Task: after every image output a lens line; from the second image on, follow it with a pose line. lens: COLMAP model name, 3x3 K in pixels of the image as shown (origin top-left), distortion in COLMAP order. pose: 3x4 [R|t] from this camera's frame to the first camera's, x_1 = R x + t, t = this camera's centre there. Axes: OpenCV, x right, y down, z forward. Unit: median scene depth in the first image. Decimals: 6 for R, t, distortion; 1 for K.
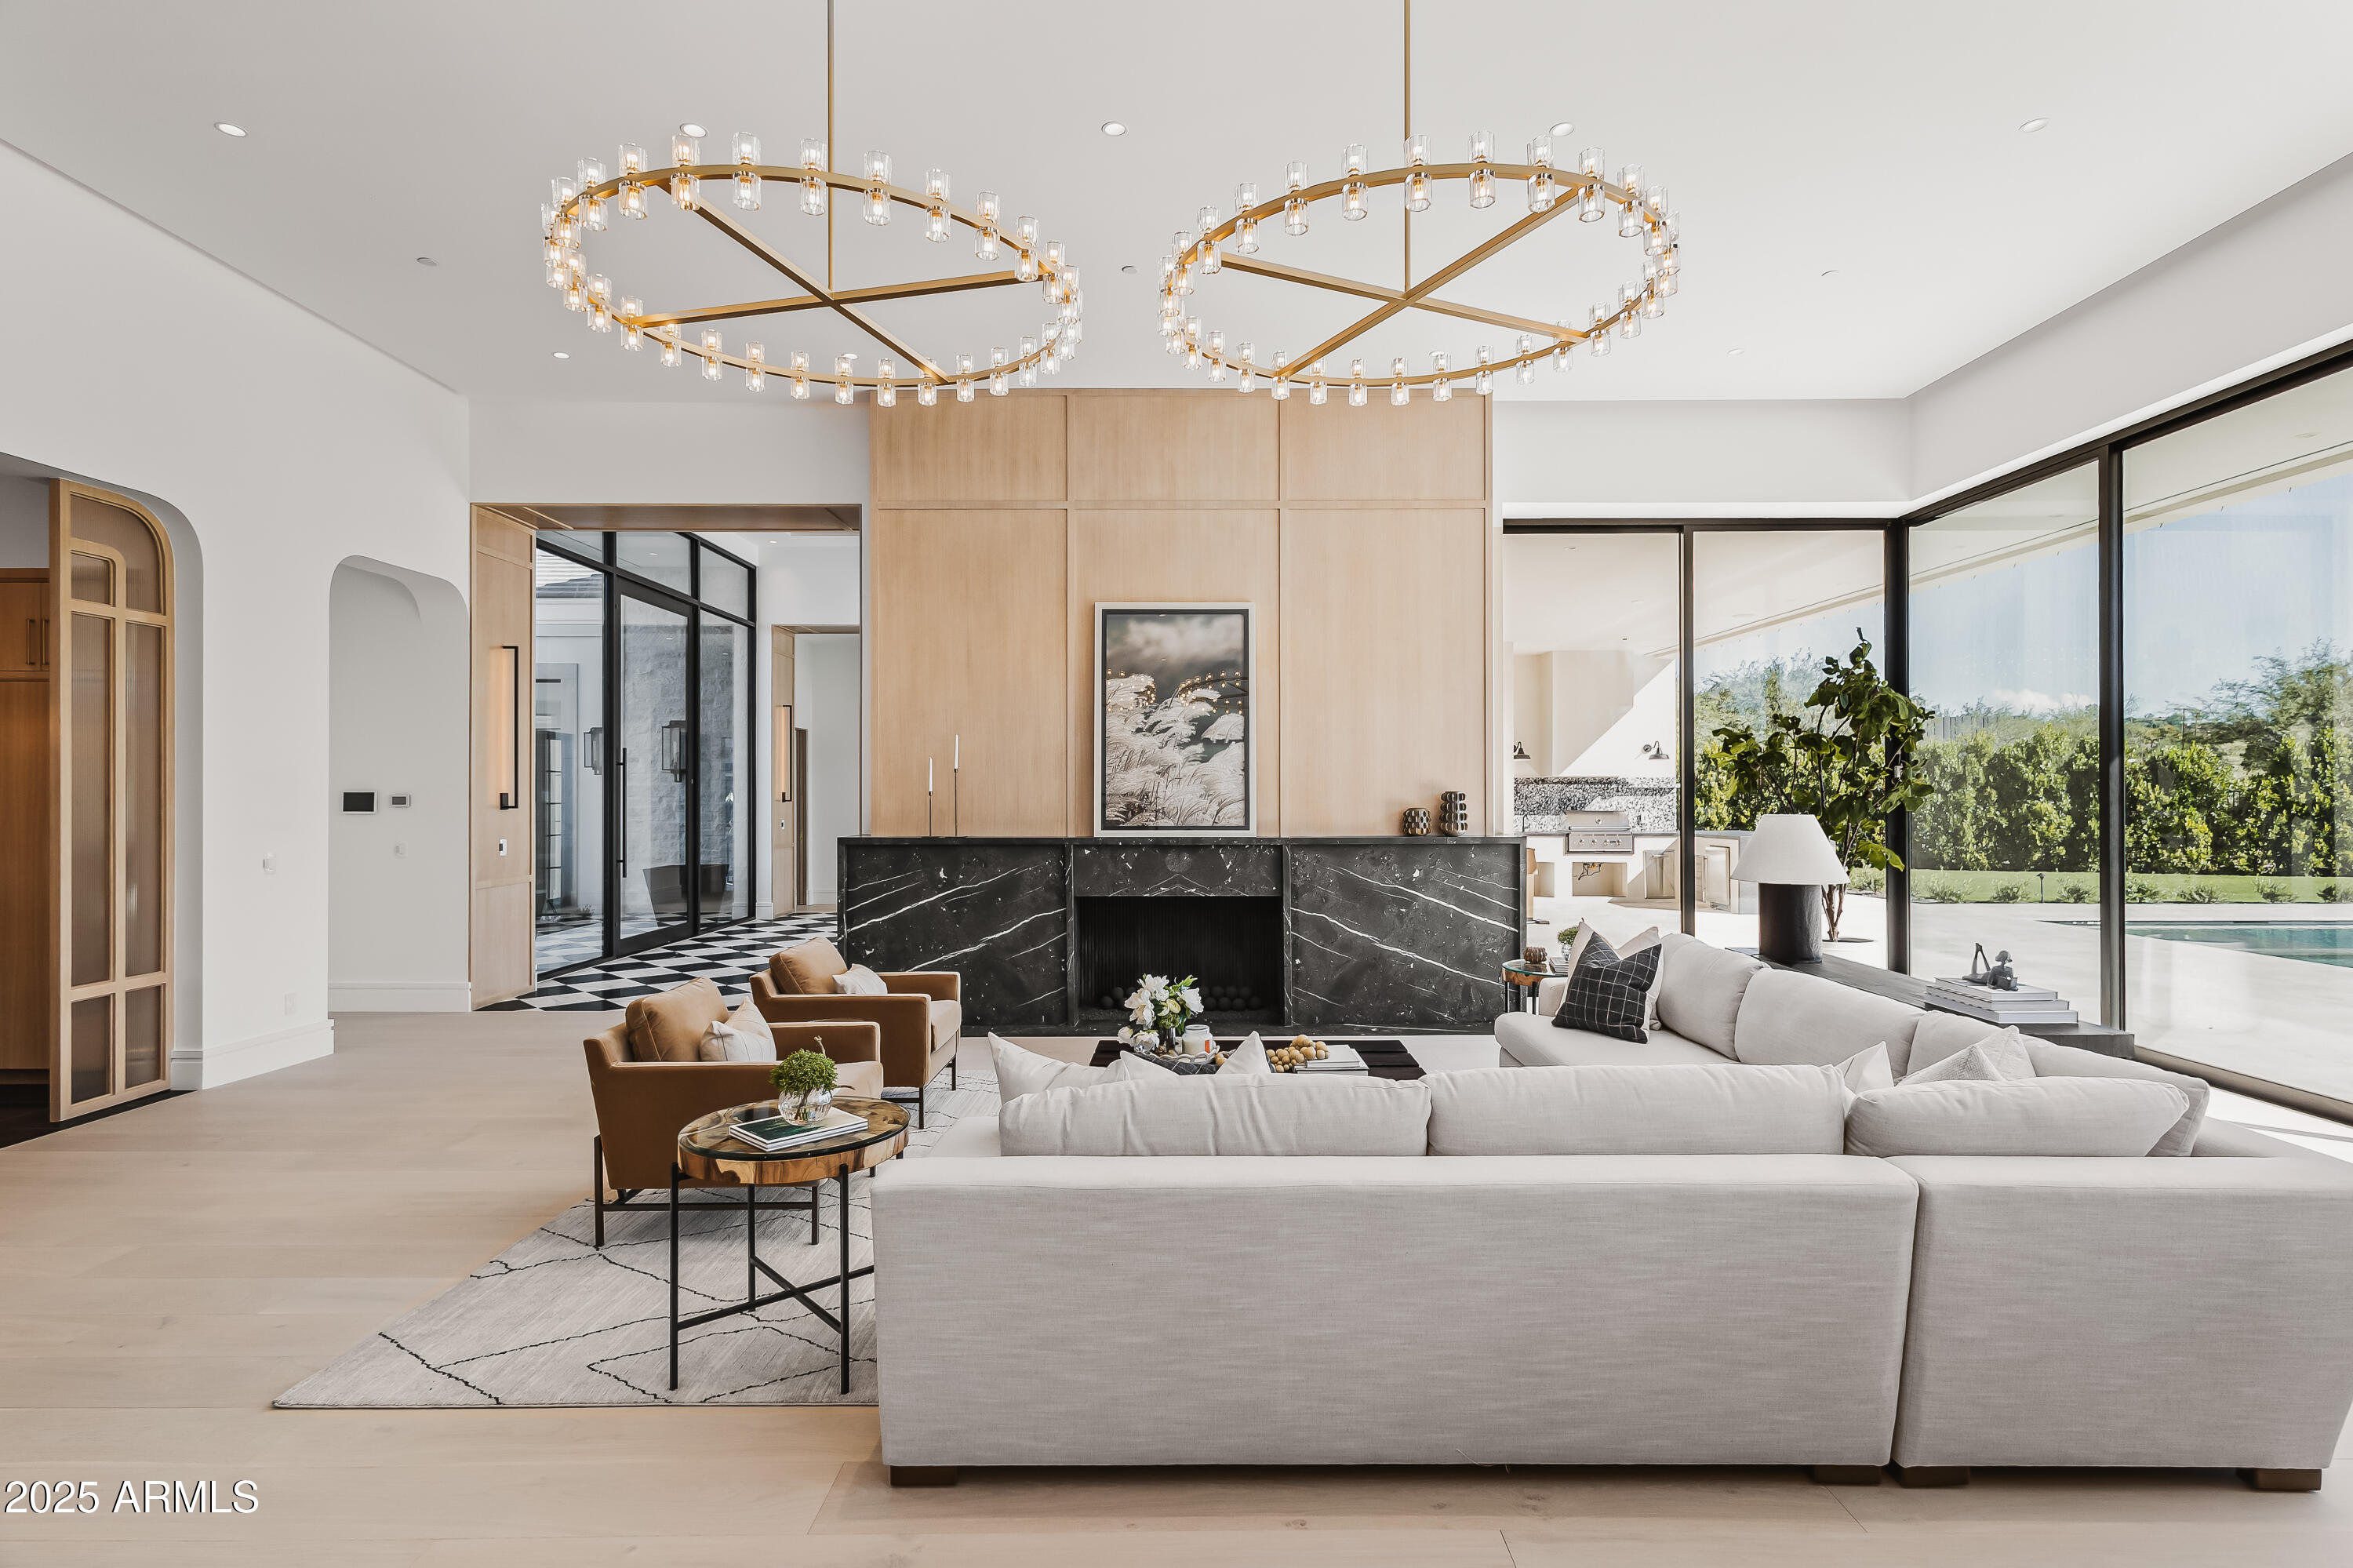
lens RADIAL K [[1072.9, 0, 1176.5], [0, 1072.9, 784.0], [0, 0, 1]] dist [-0.002031, -0.000281]
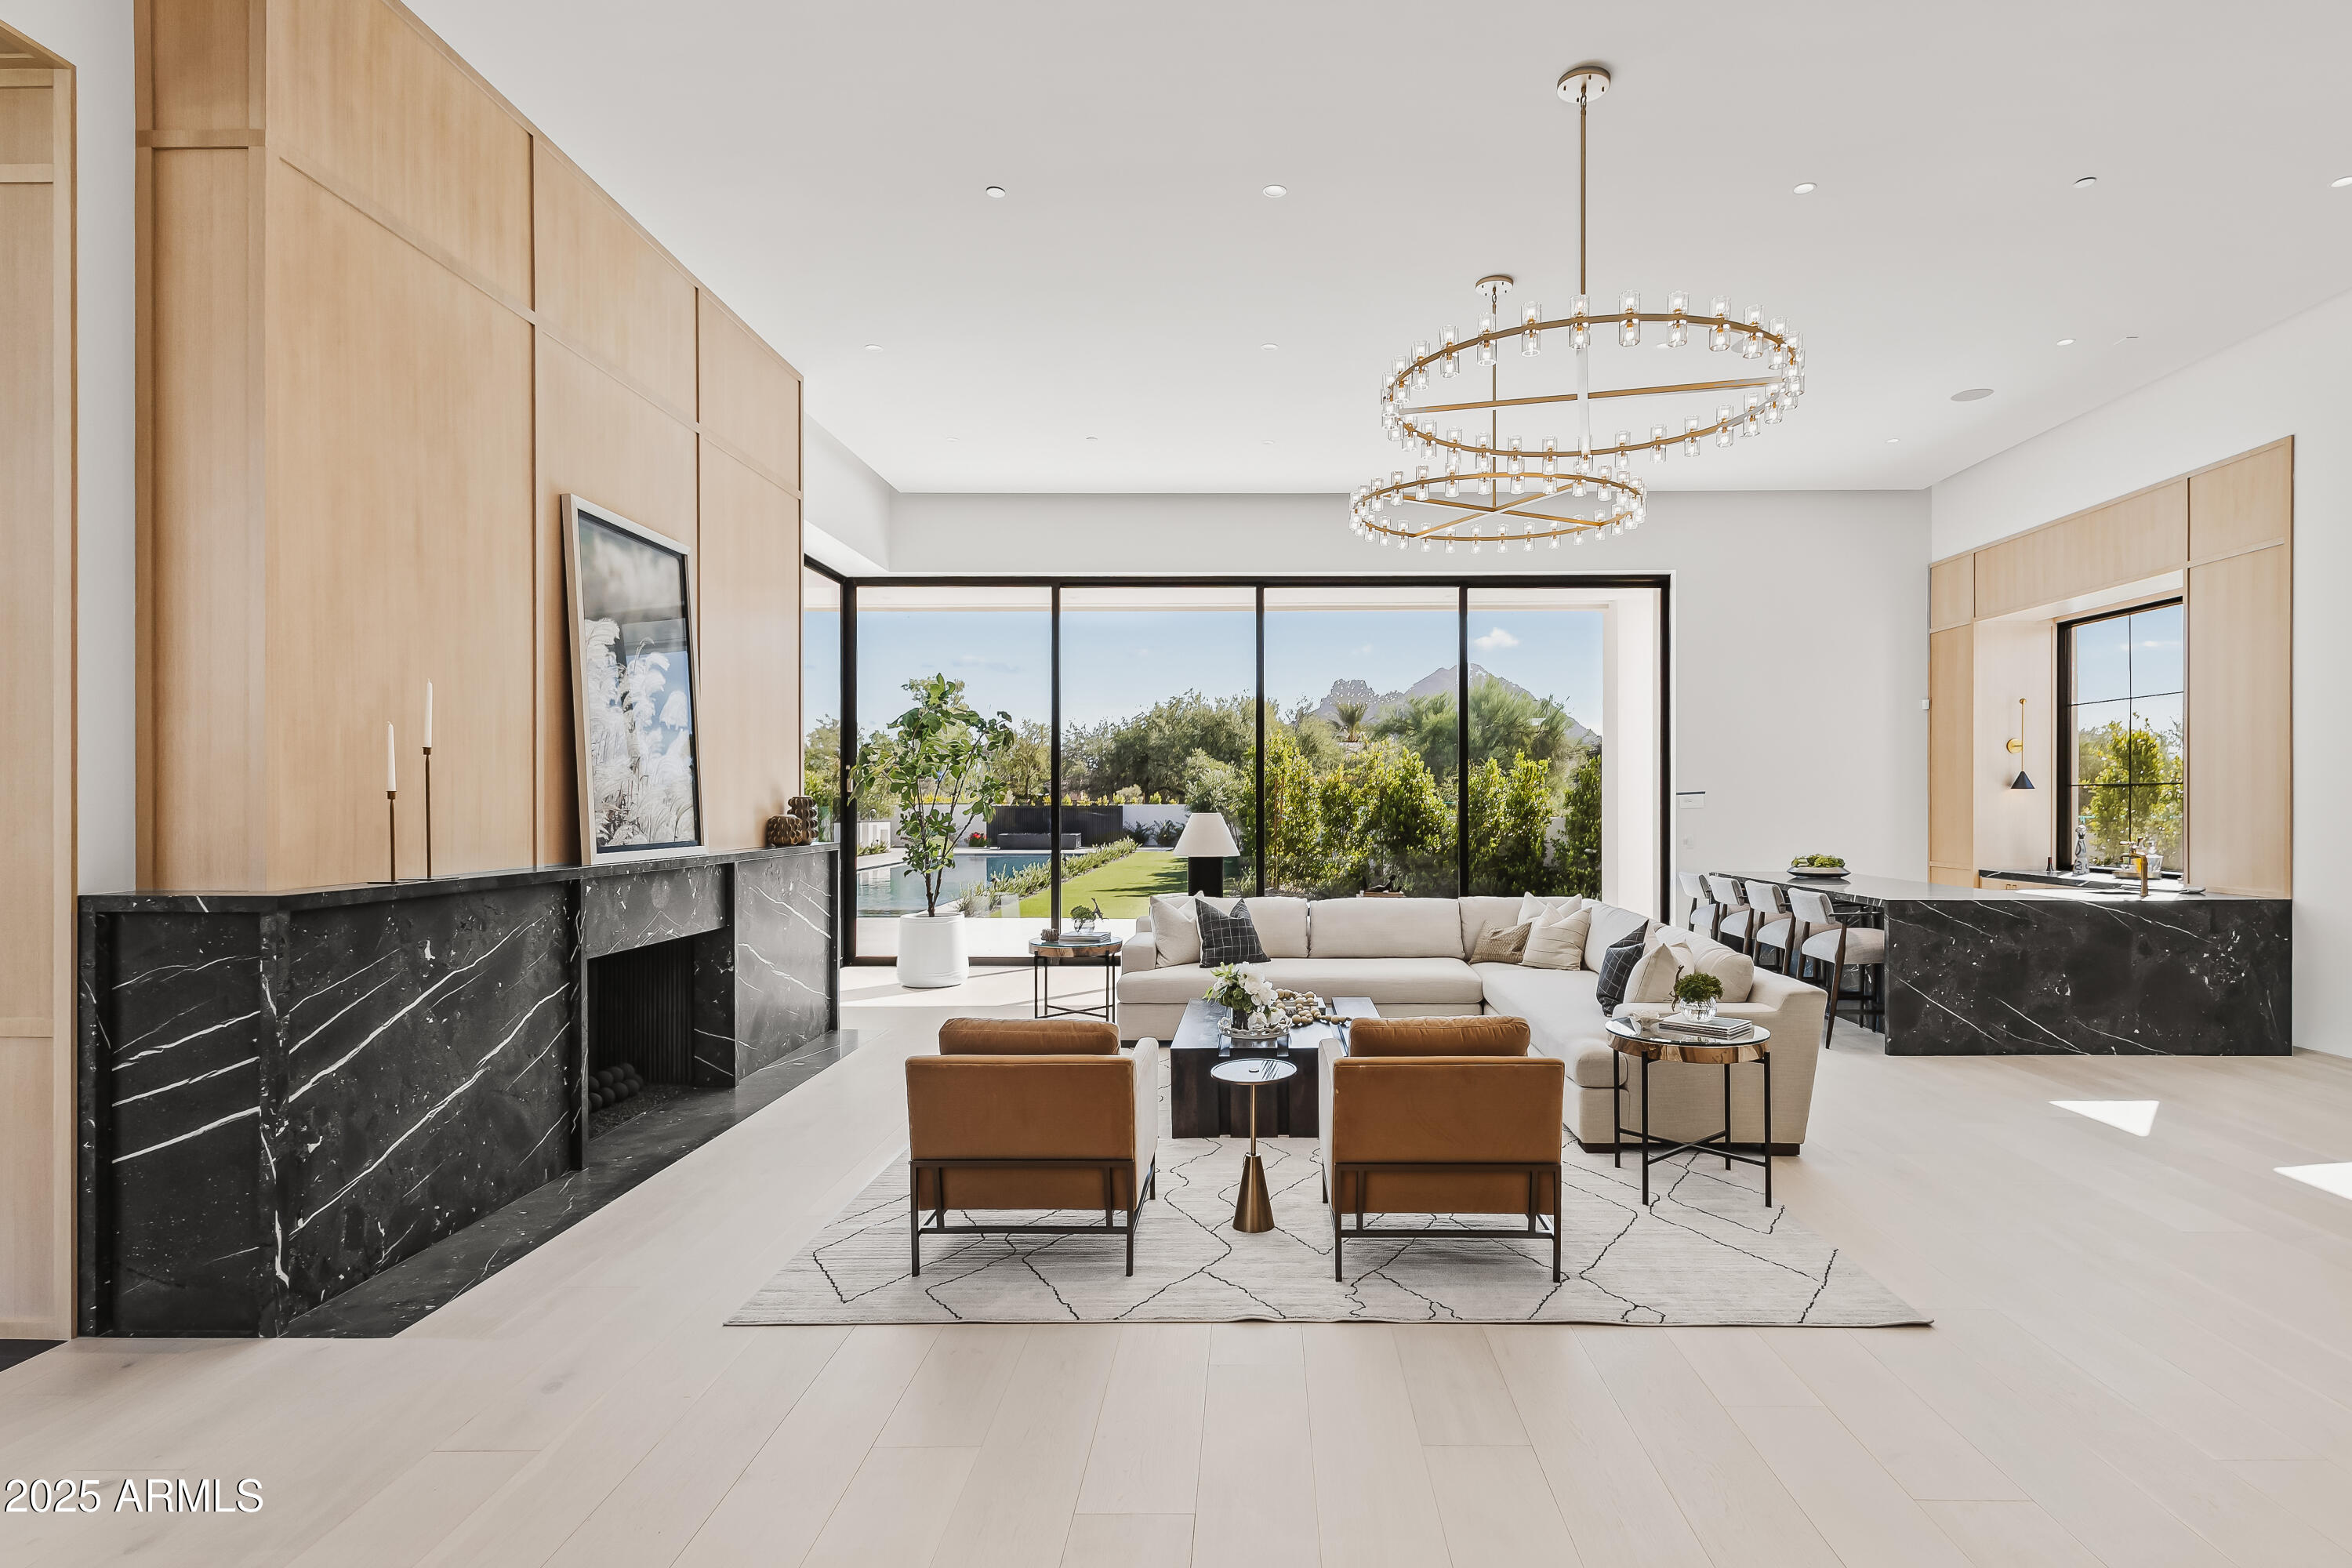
lens RADIAL K [[1181.2, 0, 1181.7], [0, 1181.2, 798.7], [0, 0, 1]] dist [0.001122, 0.000441]
pose [[0.089587, 0.003533, 0.995973, -0.743036], [-0.006091, 0.999977, -0.002999, 0.009793], [-0.995960, -0.005798, 0.089606, 0.586545]]
